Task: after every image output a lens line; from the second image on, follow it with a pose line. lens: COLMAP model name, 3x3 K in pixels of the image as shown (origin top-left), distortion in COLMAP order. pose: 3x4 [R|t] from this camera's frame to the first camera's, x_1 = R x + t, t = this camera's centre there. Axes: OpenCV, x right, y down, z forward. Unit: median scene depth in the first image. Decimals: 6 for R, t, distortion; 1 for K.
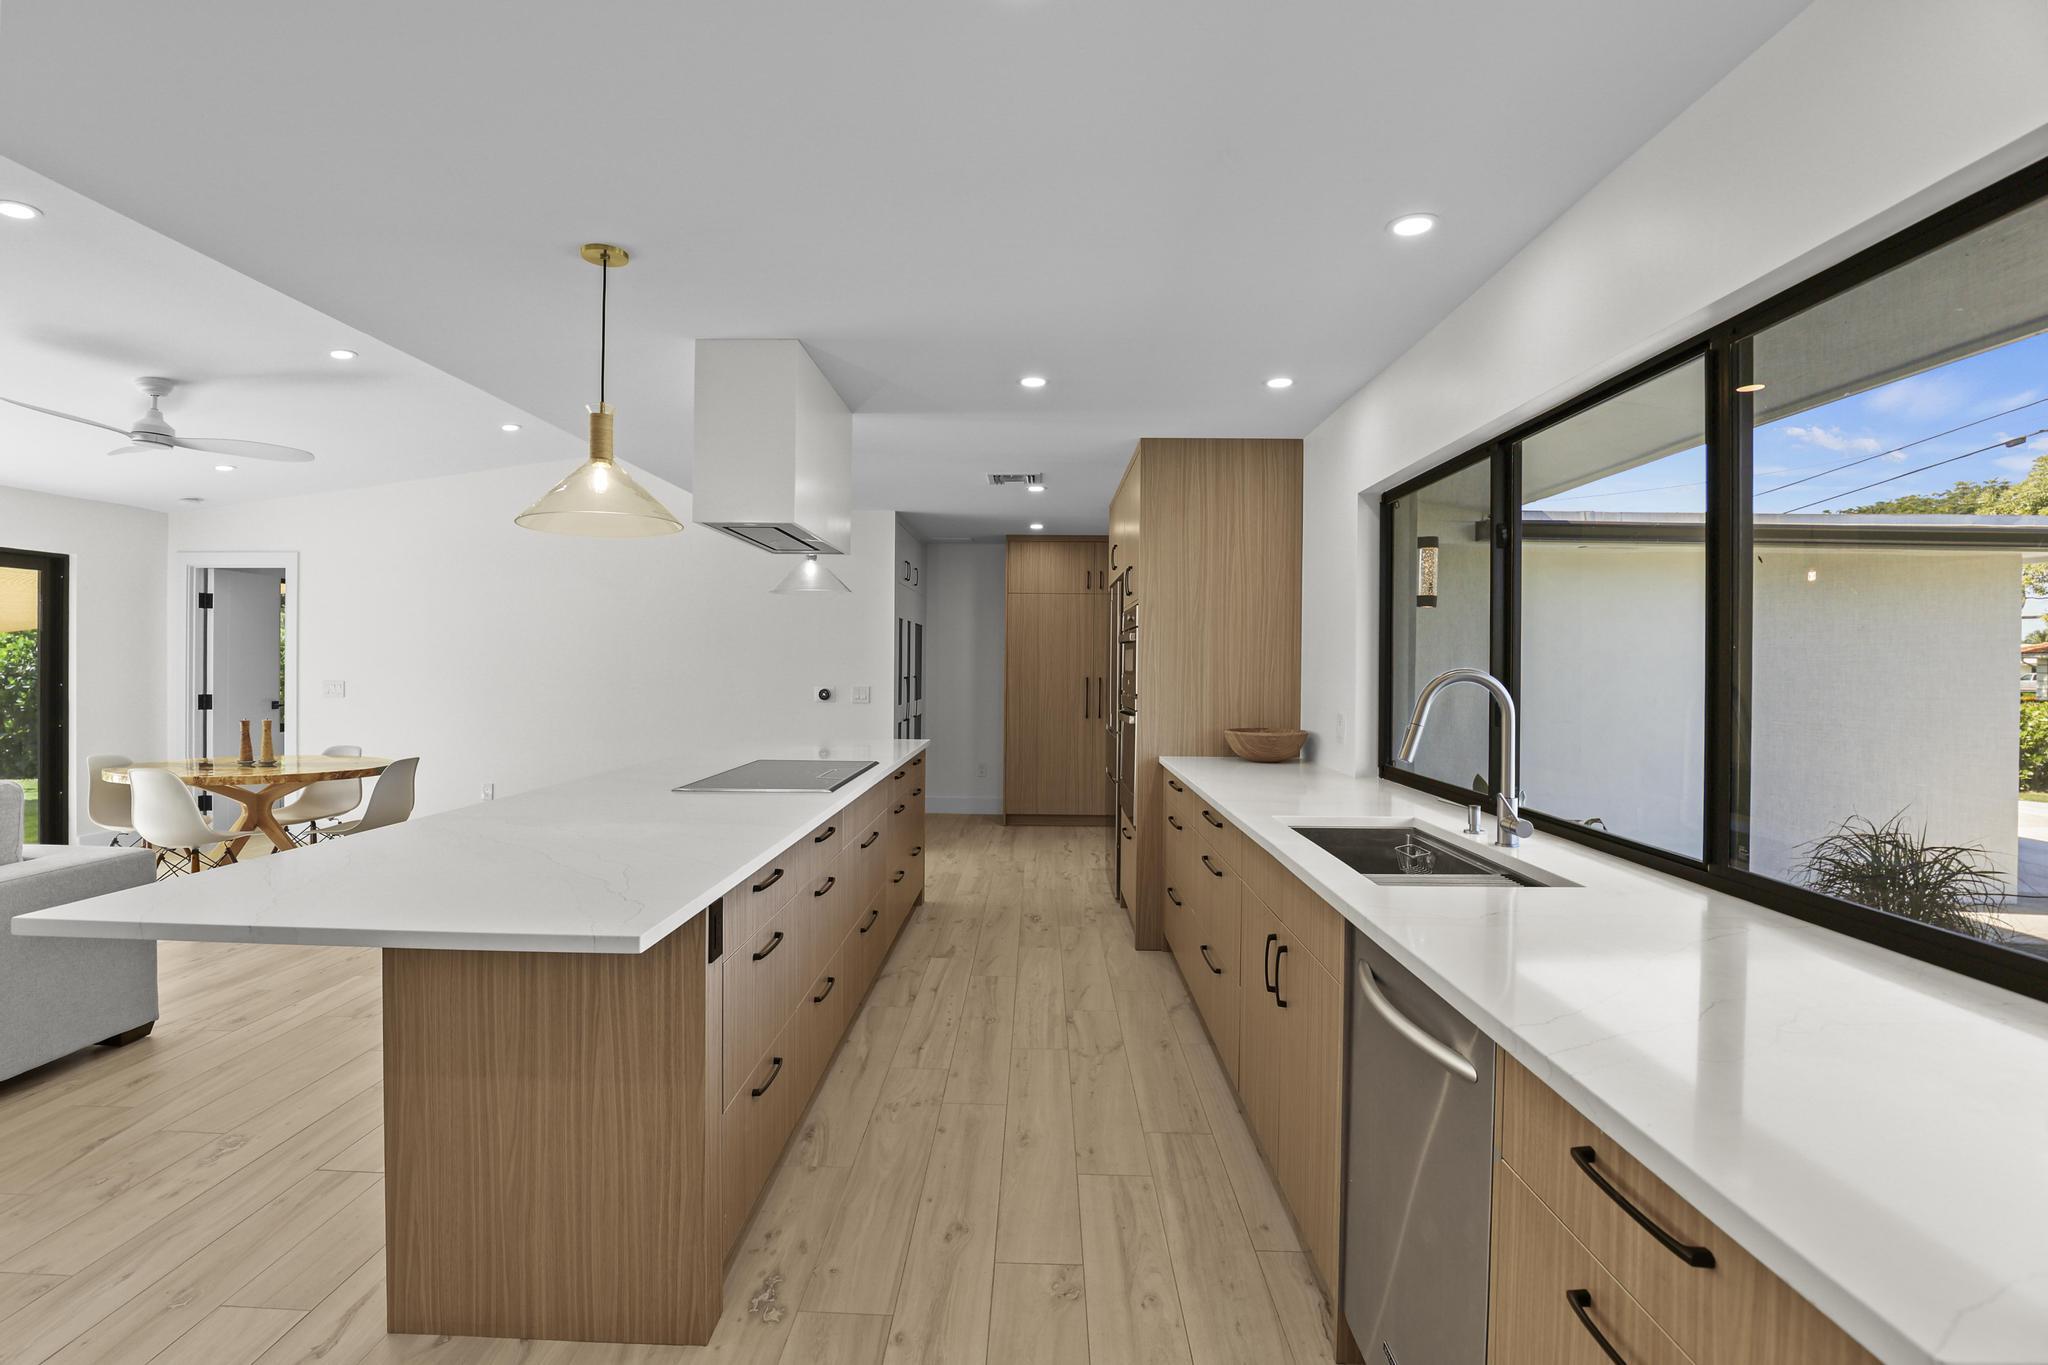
lens RADIAL K [[945.7, 0, 992.8], [0, 945.7, 675.7], [0, 0, 1]] dist [-0.032819, 0.006693]
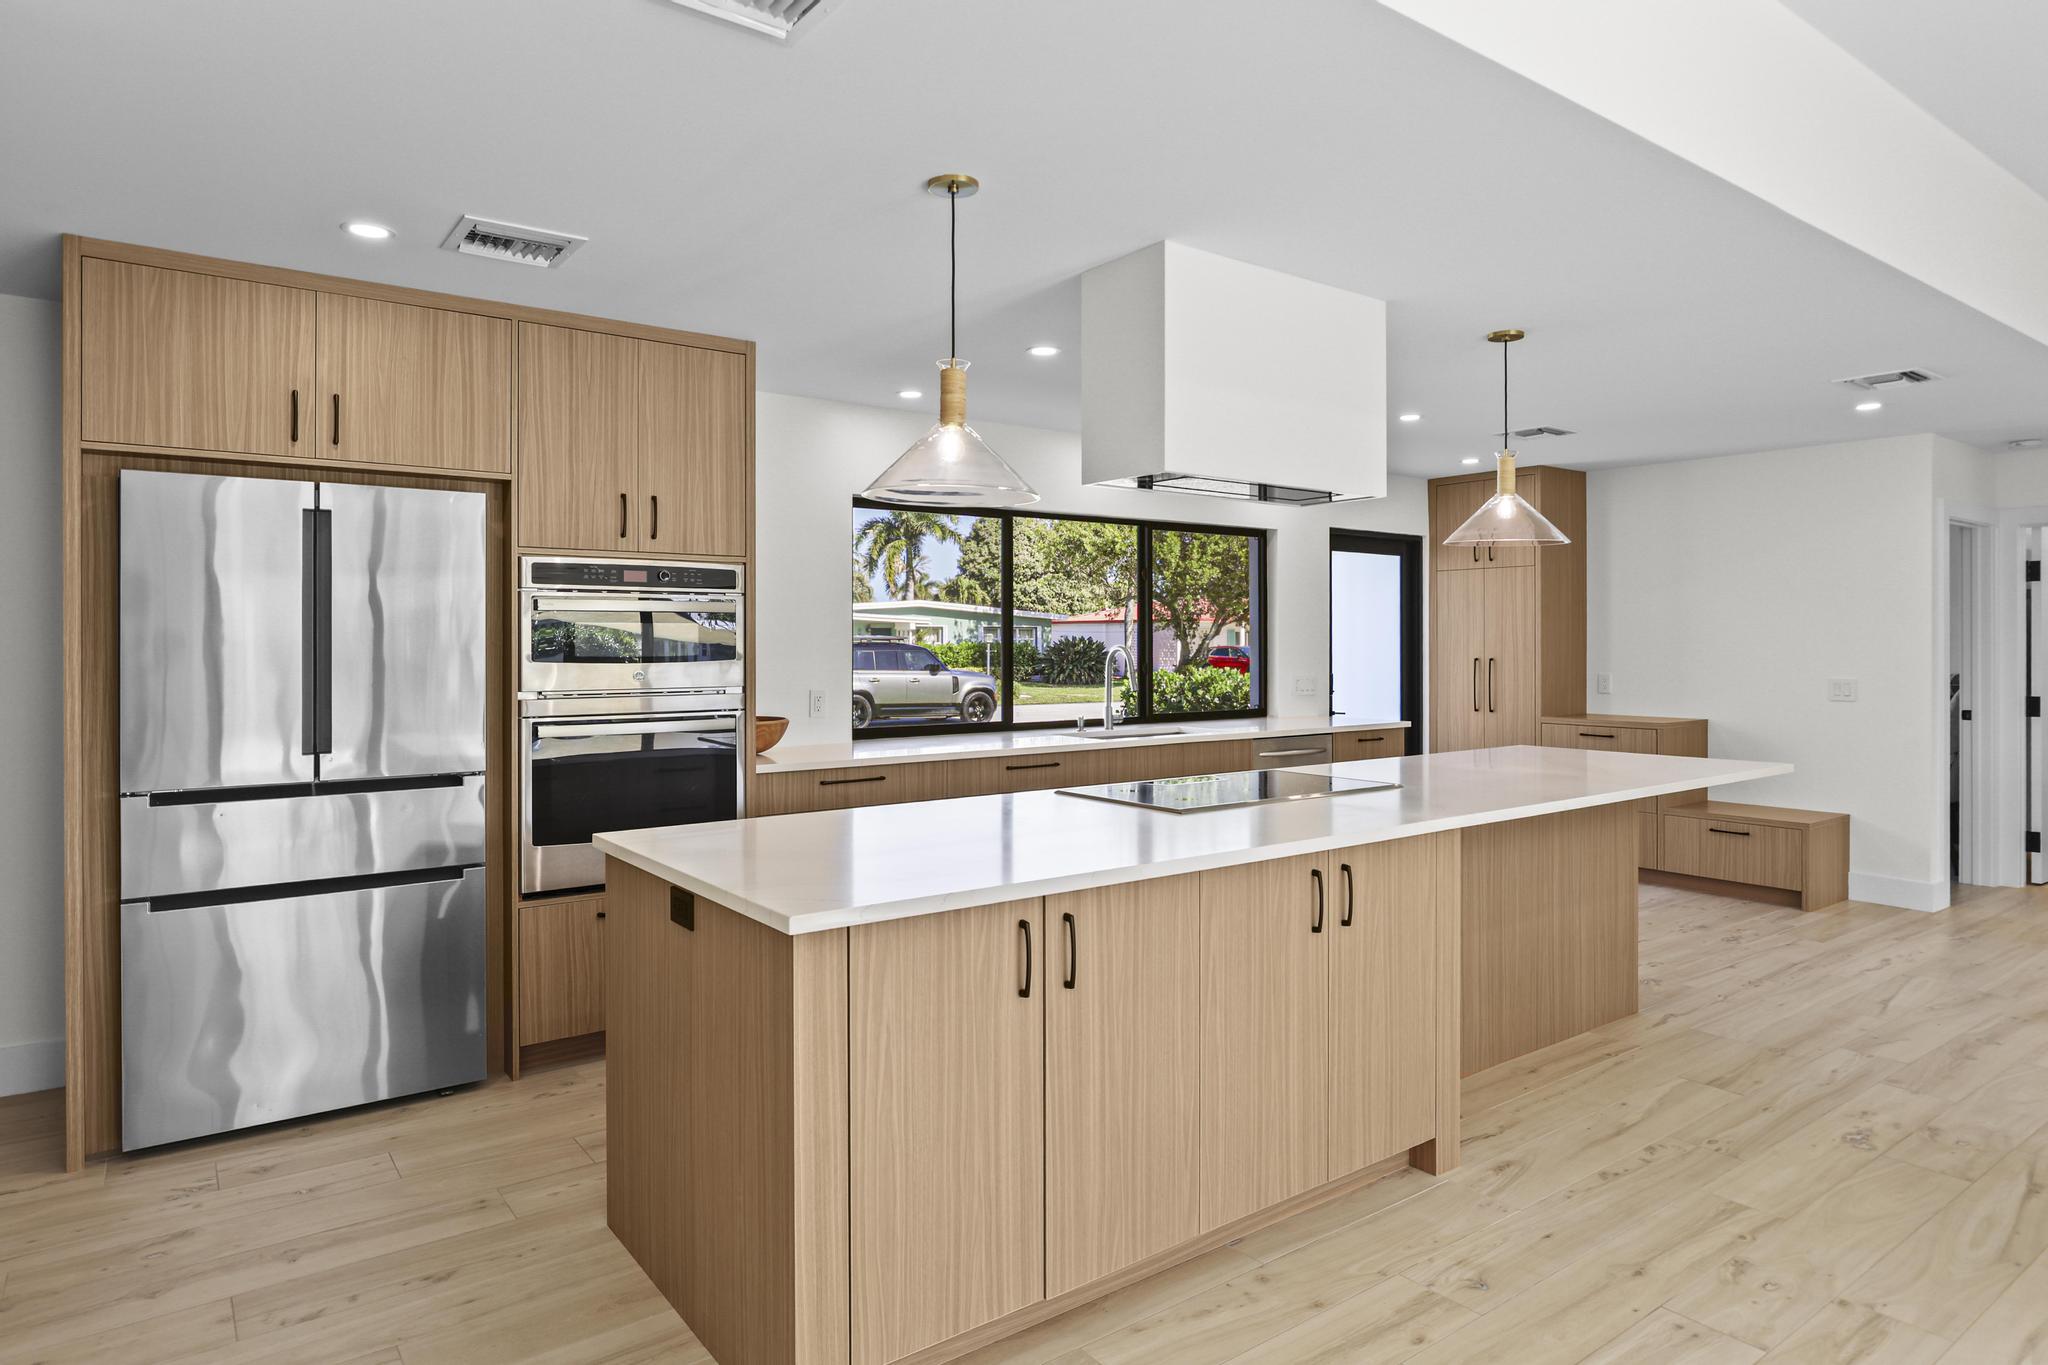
lens RADIAL K [[1177.3, 0, 1012.4], [0, 1177.3, 644.8], [0, 0, 1]] dist [-0.013891, 0.007178]
pose [[-0.623258, -0.011882, 0.781926, -1.580187], [0.004293, 0.999818, 0.018615, -0.065292], [-0.782005, 0.014959, -0.623093, 3.178060]]
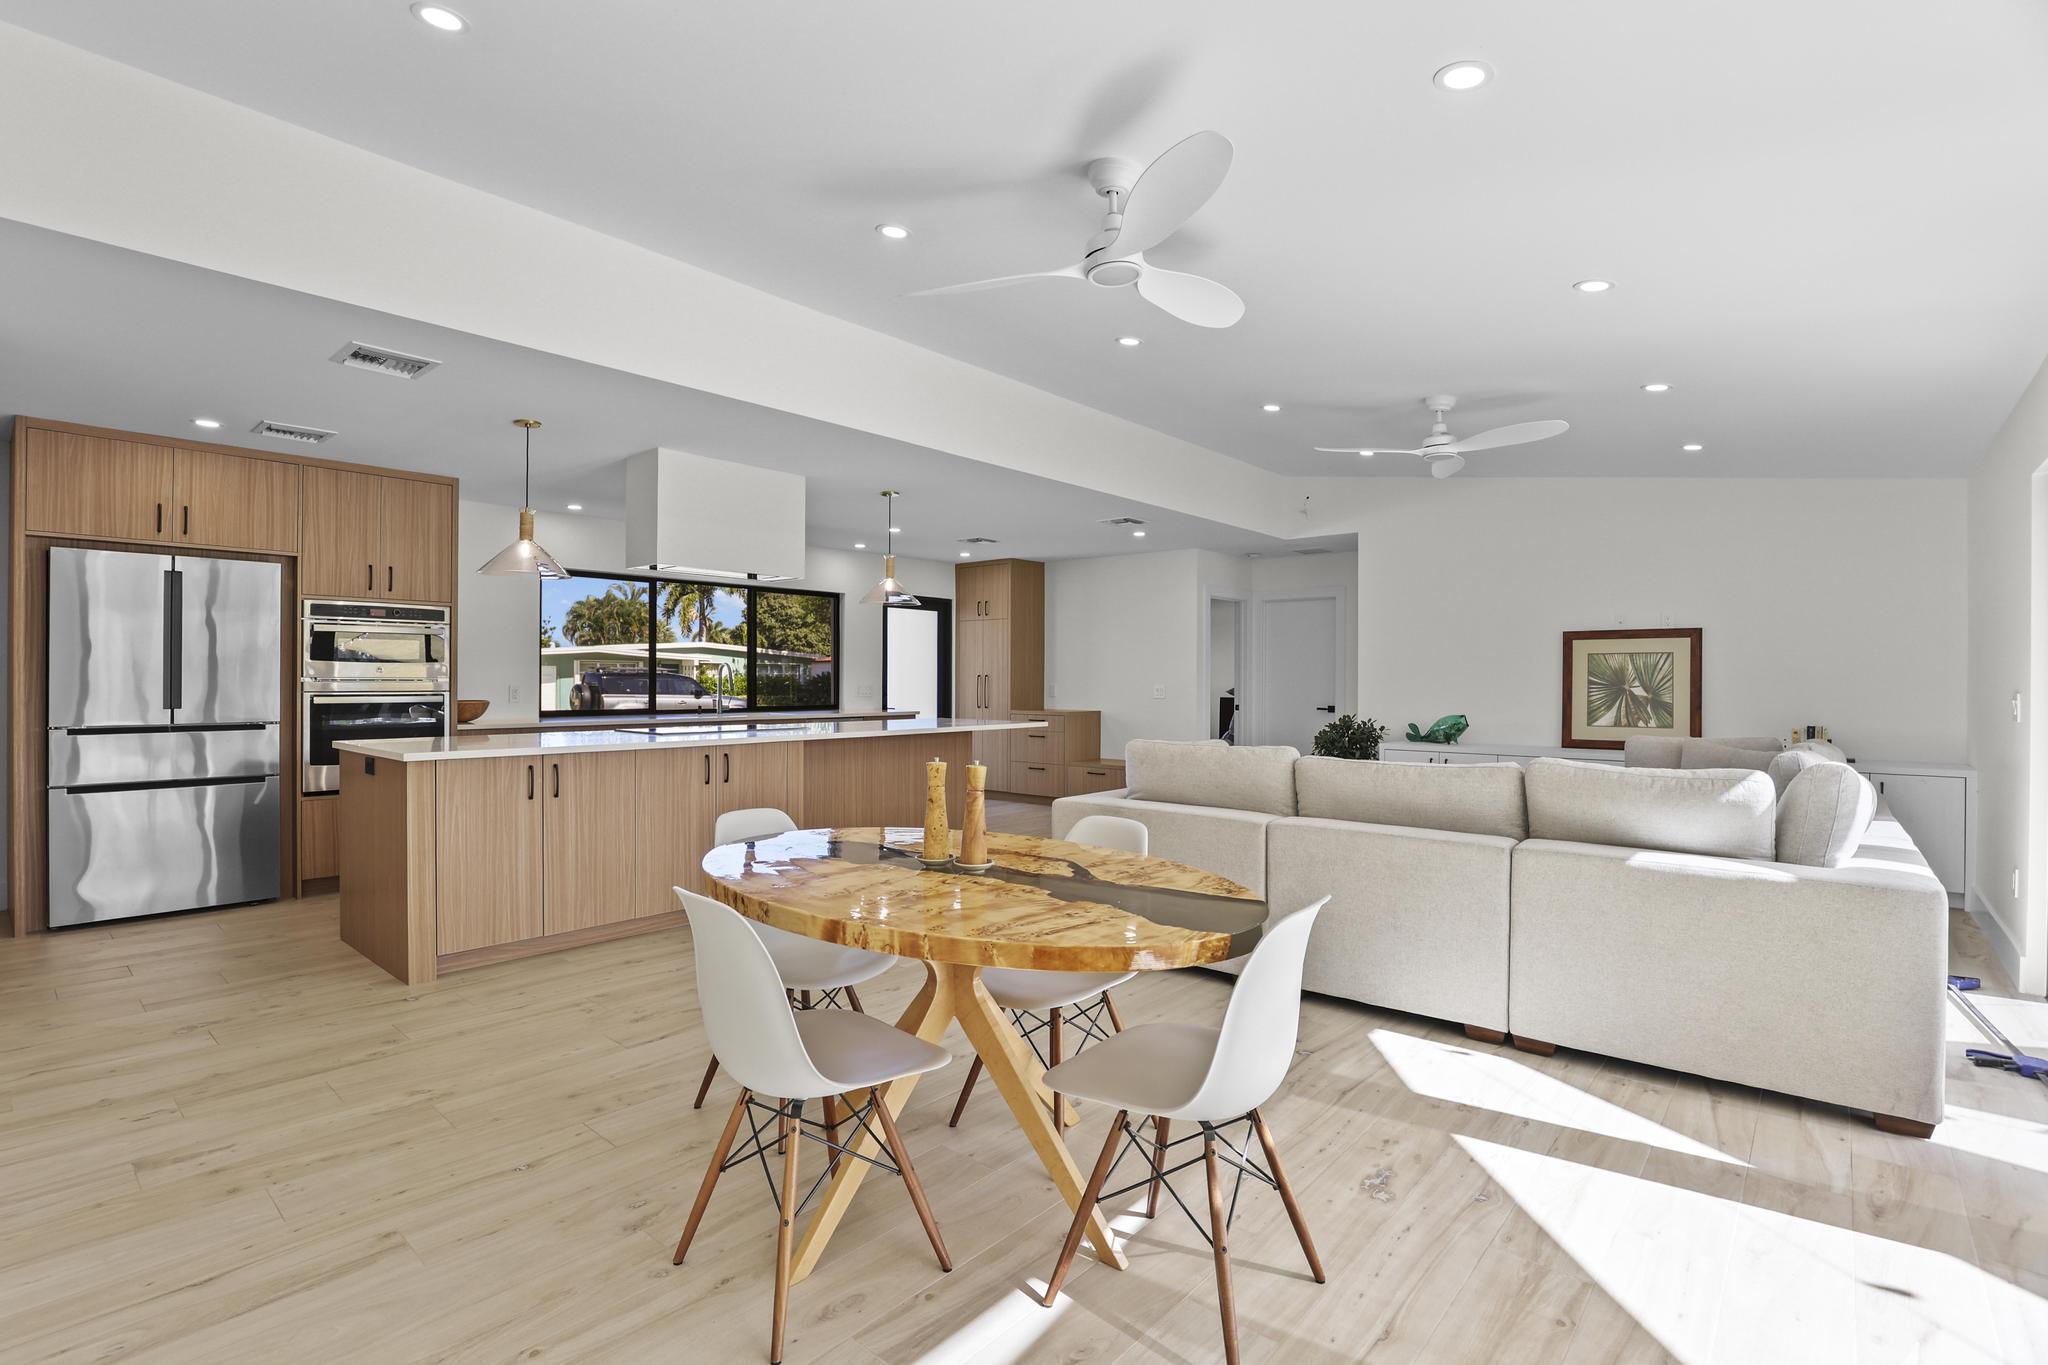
lens RADIAL K [[945.7, 0, 1003.4], [0, 945.7, 681.2], [0, 0, 1]] dist [-0.032819, 0.006693]
pose [[-0.772452, -0.014982, 0.634897, -2.776285], [-0.004774, 0.999830, 0.017785, -0.003617], [-0.635056, 0.010707, -0.772392, 3.386472]]
